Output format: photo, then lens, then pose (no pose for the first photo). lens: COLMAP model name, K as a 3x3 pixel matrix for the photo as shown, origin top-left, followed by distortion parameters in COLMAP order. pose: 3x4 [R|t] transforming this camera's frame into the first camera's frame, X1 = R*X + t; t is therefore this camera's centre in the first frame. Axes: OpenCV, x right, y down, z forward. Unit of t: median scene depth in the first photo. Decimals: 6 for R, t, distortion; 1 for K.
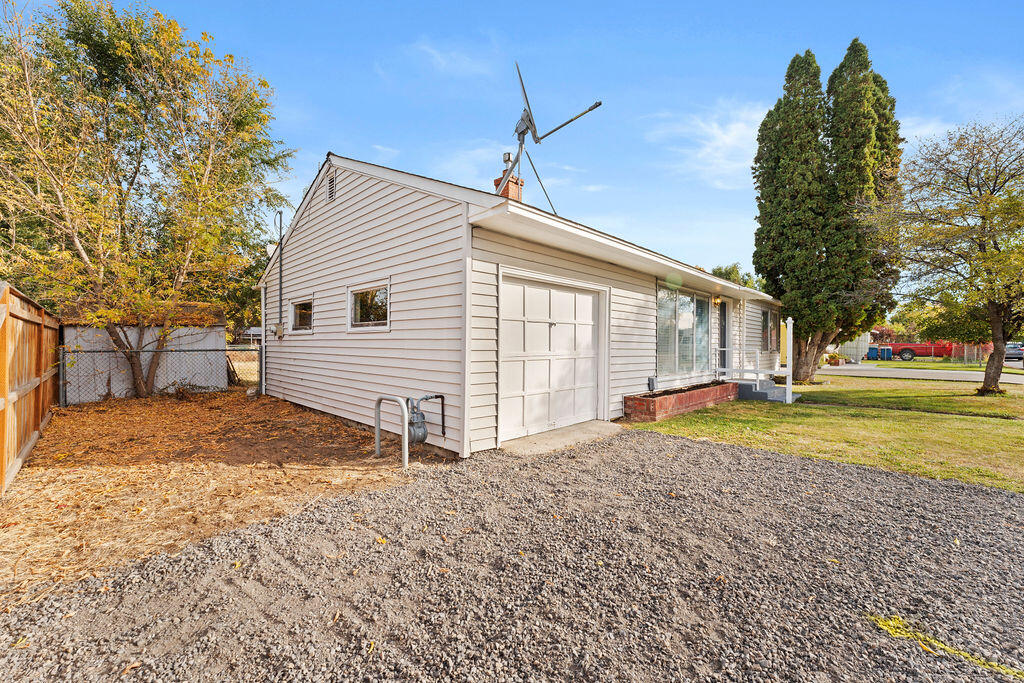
lens RADIAL K [[411.9, 0, 510.2], [0, 411.9, 331.8], [0, 0, 1]] dist [-0.000377, 0.000226]
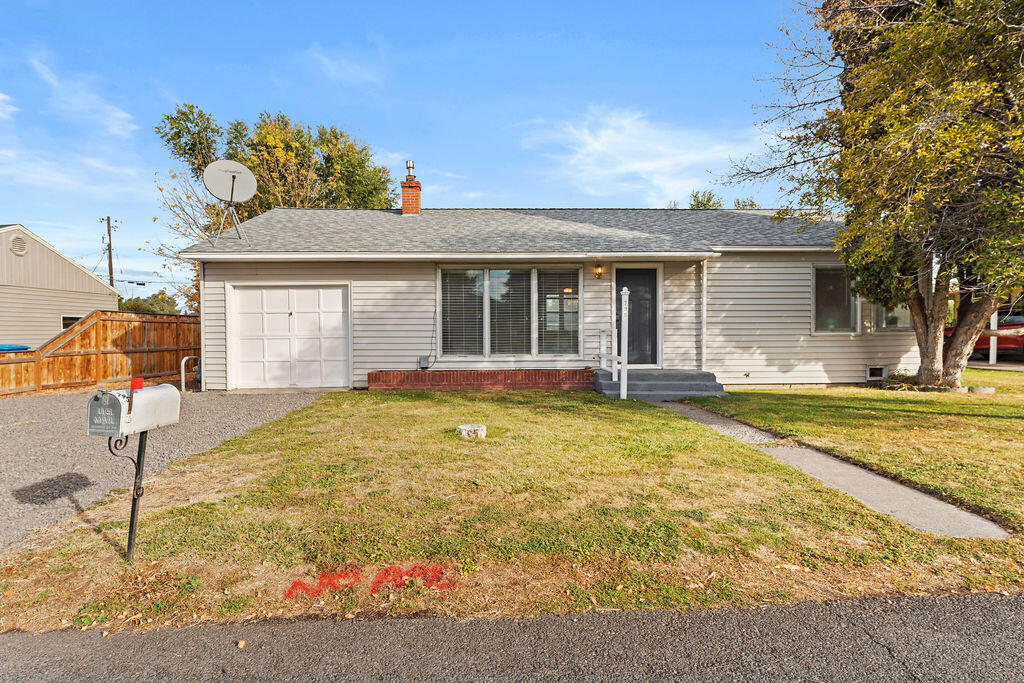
lens RADIAL K [[520.5, 0, 511.4], [0, 520.5, 330.6], [0, 0, 1]] dist [-0.005579, -0.000363]
pose [[0.717340, -0.012656, -0.696608, 1.474045], [0.033791, 0.999290, 0.016641, 0.027469], [0.695903, -0.035476, 0.717259, 0.183921]]
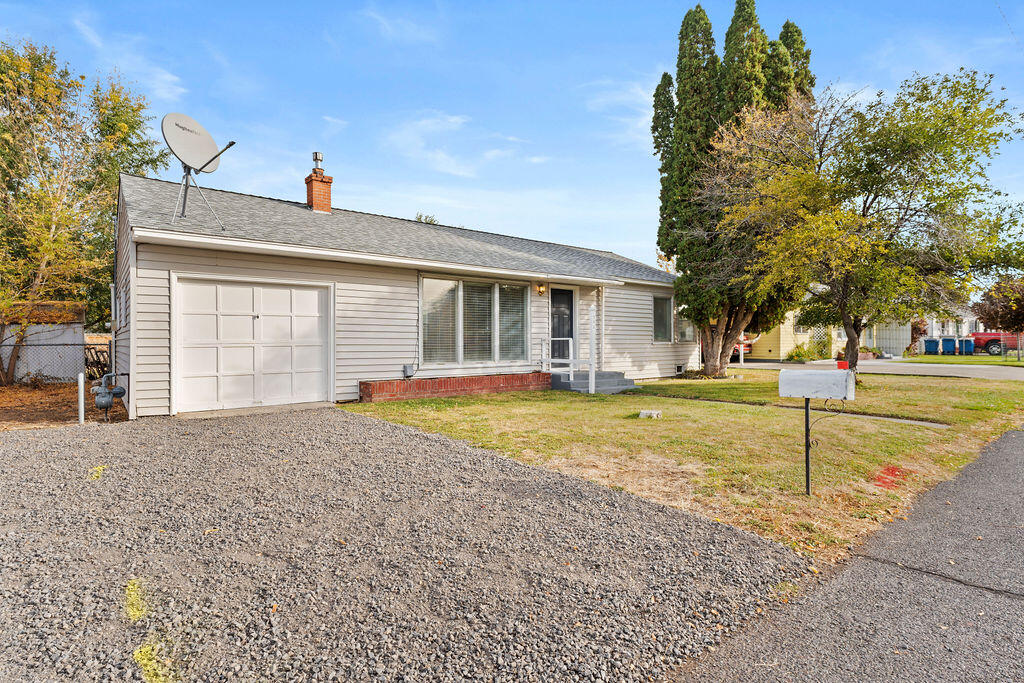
lens RADIAL K [[520.5, 0, 511.4], [0, 520.5, 330.6], [0, 0, 1]] dist [-0.005579, -0.000363]
pose [[0.992723, -0.013355, -0.119681, 0.777354], [0.014382, 0.999867, 0.007726, 0.015797], [0.119562, -0.009391, 0.992782, -0.301228]]
